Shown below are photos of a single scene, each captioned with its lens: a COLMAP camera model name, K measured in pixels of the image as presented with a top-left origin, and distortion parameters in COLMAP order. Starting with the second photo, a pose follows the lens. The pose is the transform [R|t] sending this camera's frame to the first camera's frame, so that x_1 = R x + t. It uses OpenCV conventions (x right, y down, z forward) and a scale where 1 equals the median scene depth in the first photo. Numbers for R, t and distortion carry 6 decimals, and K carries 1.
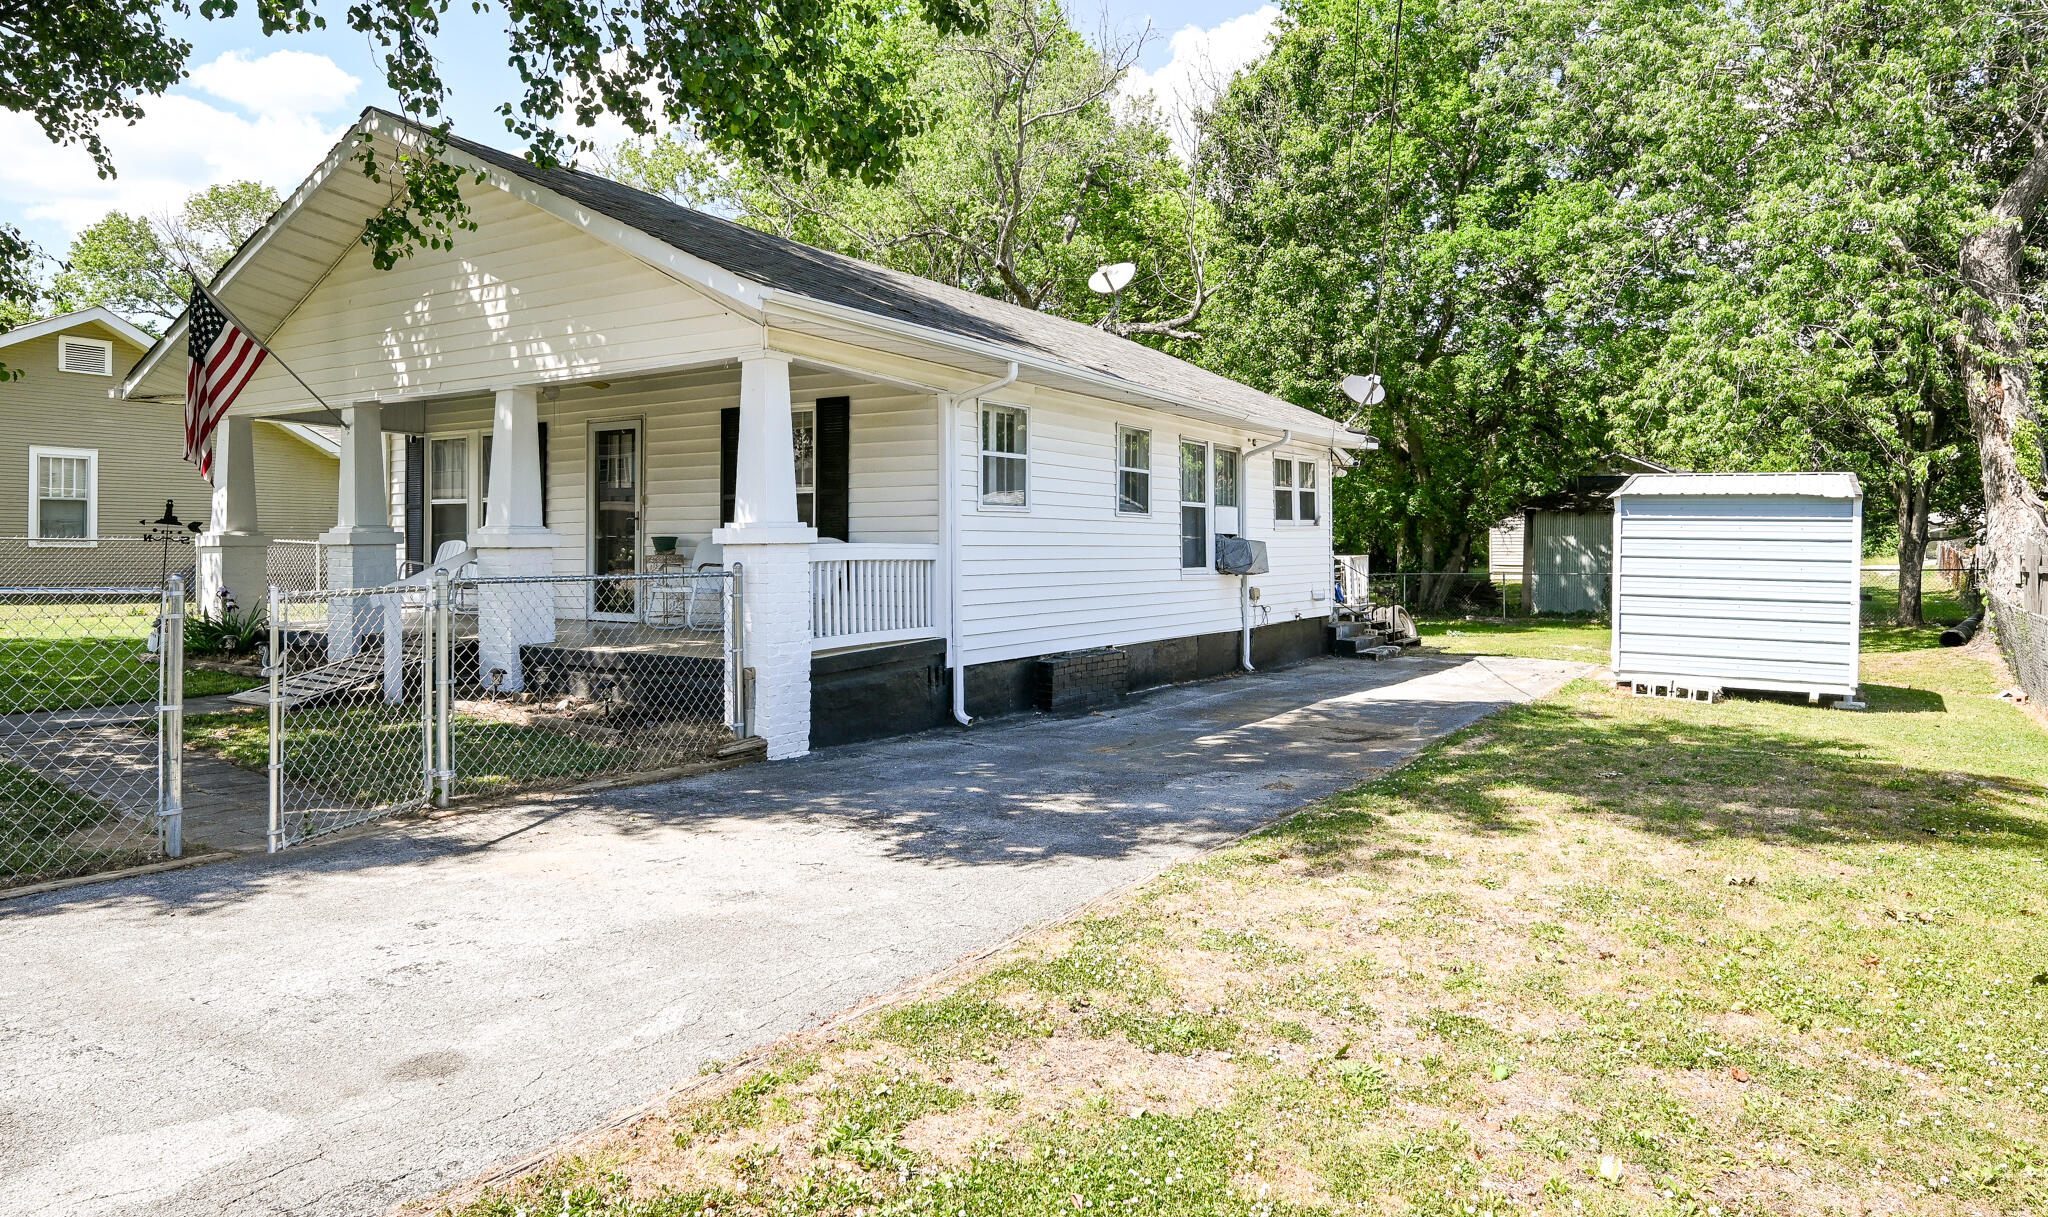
lens RADIAL K [[1240.5, 0, 1026.1], [0, 1240.5, 533.4], [0, 0, 1]] dist [0.001713, 0.000104]
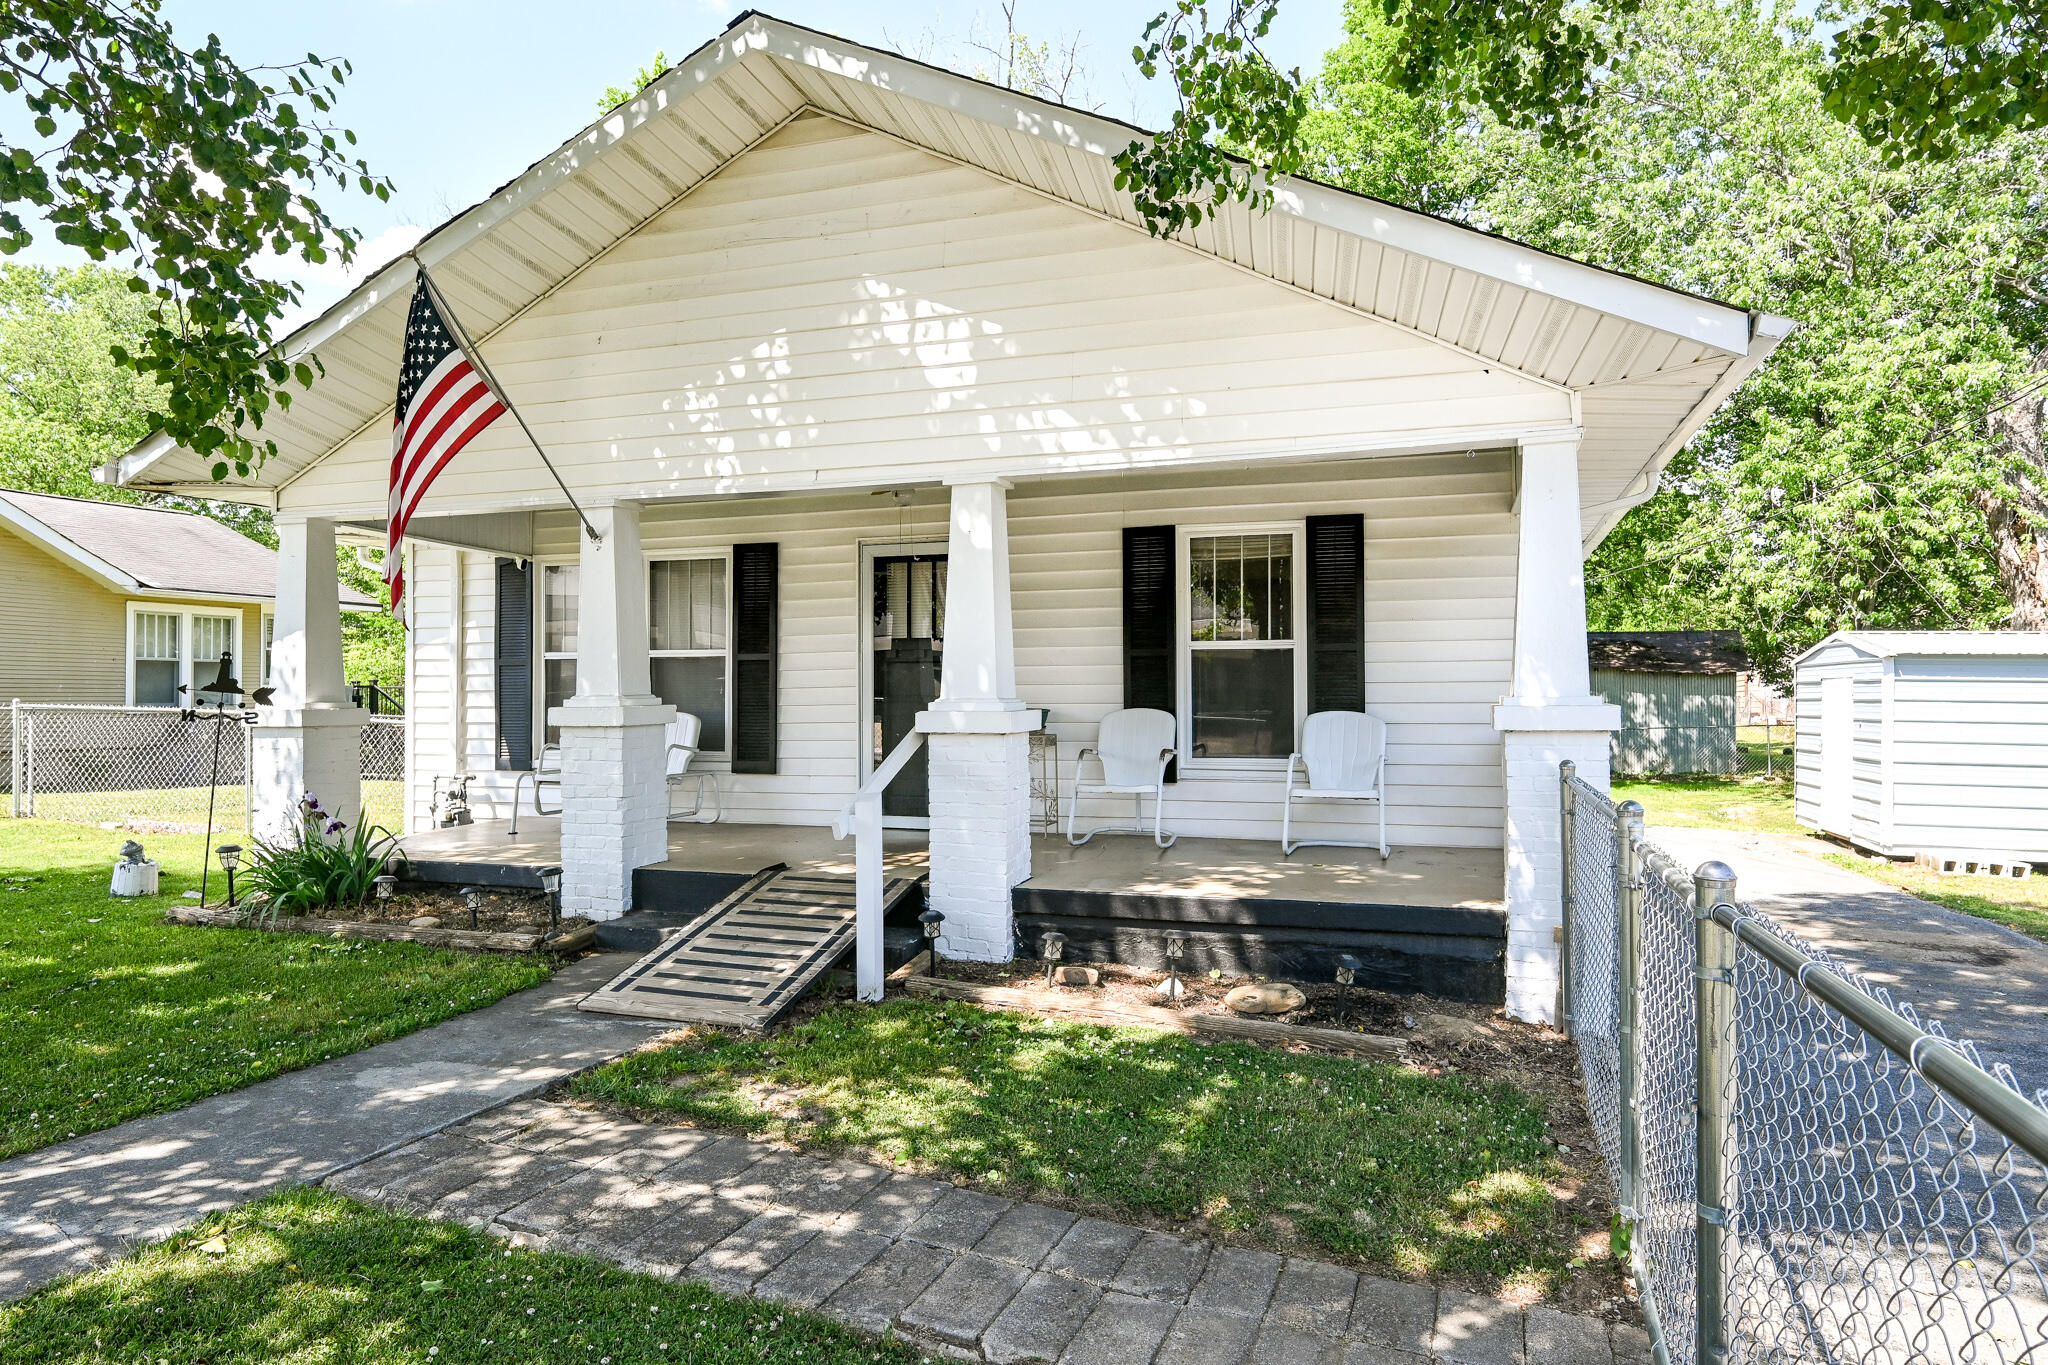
lens RADIAL K [[1252.0, 0, 1024.0], [0, 1252.0, 682.5], [0, 0, 1]] dist [-0.002896, 0.001796]
pose [[0.971425, -0.000506, 0.237346, -0.504846], [0.000830, 0.999999, -0.001267, -0.012297], [-0.237345, 0.001427, 0.971424, 0.345028]]
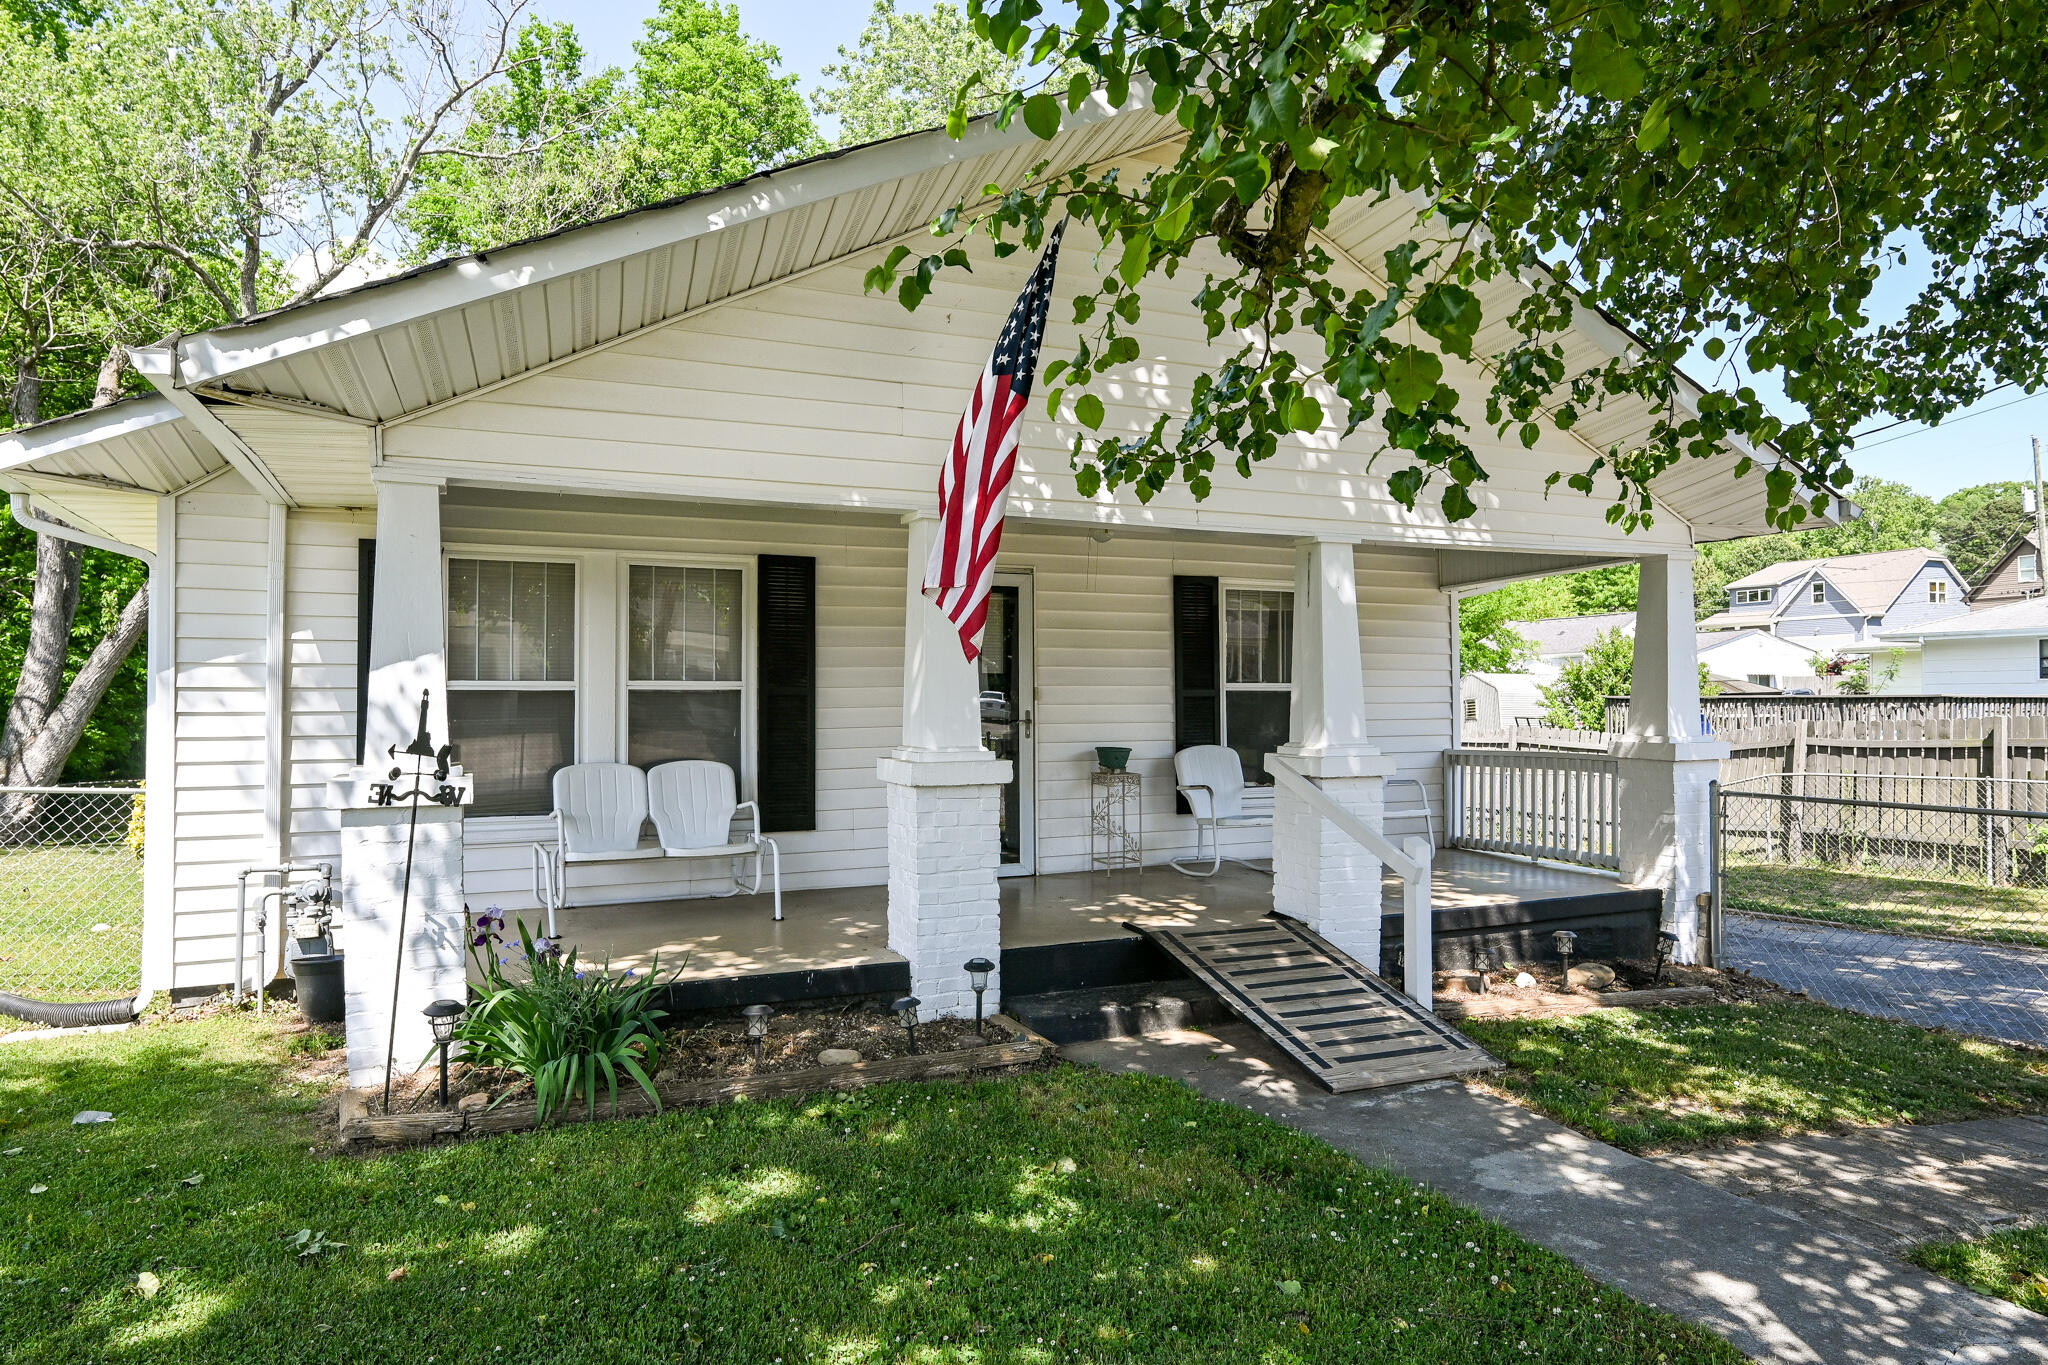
lens RADIAL K [[1270.5, 0, 1024.0], [0, 1270.5, 682.5], [0, 0, 1]] dist [0.002027, 0.002215]
pose [[0.543635, 0.011737, 0.839240, -1.012373], [-0.004036, 0.999927, -0.011370, -0.028380], [-0.839312, 0.002794, 0.543643, 0.709308]]
